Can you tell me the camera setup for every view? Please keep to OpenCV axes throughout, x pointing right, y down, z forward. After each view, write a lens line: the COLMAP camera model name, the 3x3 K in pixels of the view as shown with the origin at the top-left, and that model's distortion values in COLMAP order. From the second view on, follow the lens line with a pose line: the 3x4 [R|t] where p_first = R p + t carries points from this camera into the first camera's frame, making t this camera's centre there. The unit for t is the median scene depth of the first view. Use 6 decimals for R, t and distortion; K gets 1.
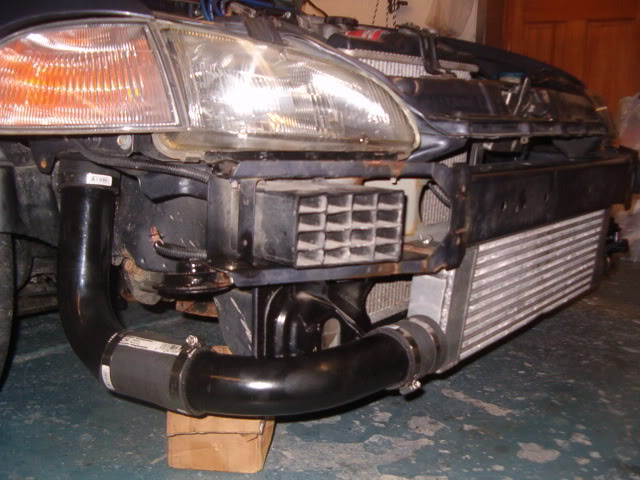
lens RADIAL K [[732.5, 0, 320.0], [0, 732.5, 240.0], [0, 0, 1]] dist [-0.213718, 0.023593]
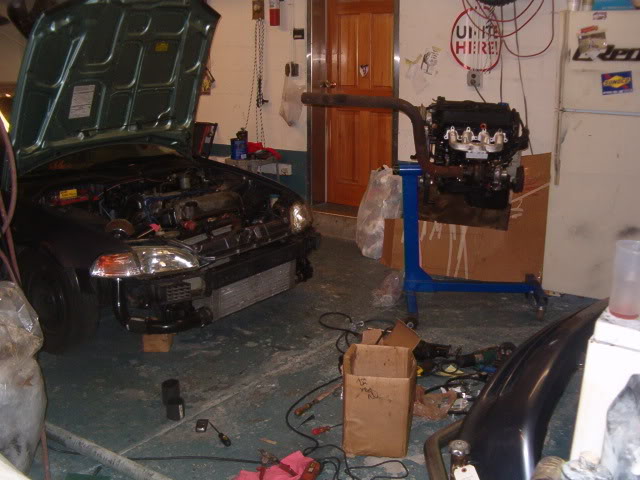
lens RADIAL K [[732.5, 0, 320.0], [0, 732.5, 240.0], [0, 0, 1]] dist [-0.213718, 0.023593]
pose [[0.997136, -0.059307, 0.046938, 0.624301], [0.055981, 0.996026, 0.069265, -0.518233], [-0.050860, -0.066439, 0.996493, -3.056410]]
